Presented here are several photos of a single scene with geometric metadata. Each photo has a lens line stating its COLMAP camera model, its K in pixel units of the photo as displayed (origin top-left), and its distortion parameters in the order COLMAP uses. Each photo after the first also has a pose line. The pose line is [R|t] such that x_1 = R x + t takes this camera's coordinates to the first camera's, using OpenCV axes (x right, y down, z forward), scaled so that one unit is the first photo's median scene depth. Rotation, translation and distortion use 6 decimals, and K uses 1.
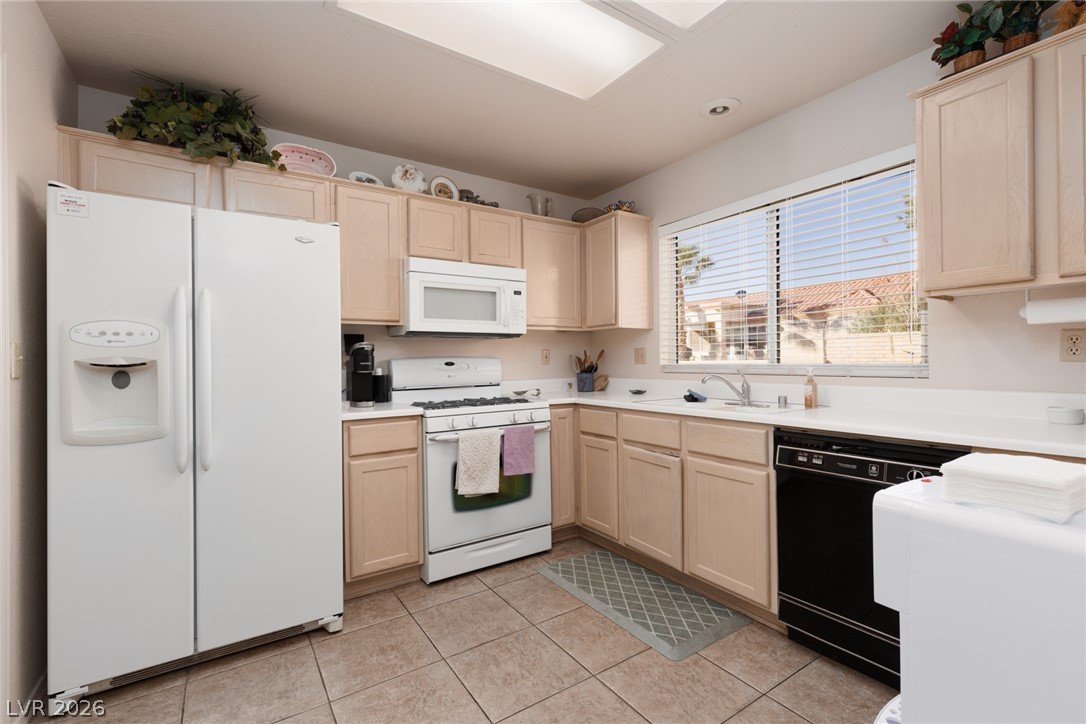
lens RADIAL K [[483.0, 0, 547.8], [0, 483.0, 359.9], [0, 0, 1]] dist [0.001703, 0.000719]
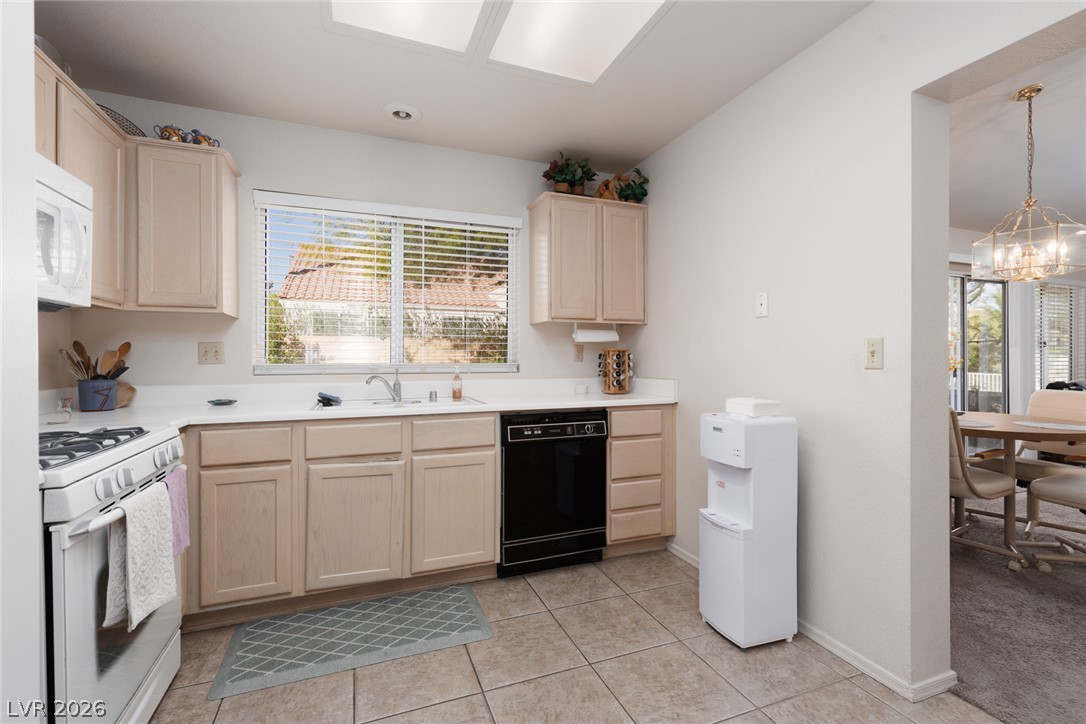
lens RADIAL K [[483.0, 0, 547.8], [0, 483.0, 359.9], [0, 0, 1]] dist [0.001703, 0.000719]
pose [[0.207101, 0.010470, 0.978264, -0.623453], [-0.003690, 0.999944, -0.009921, 0.011147], [-0.978313, -0.001555, 0.207128, 0.527102]]
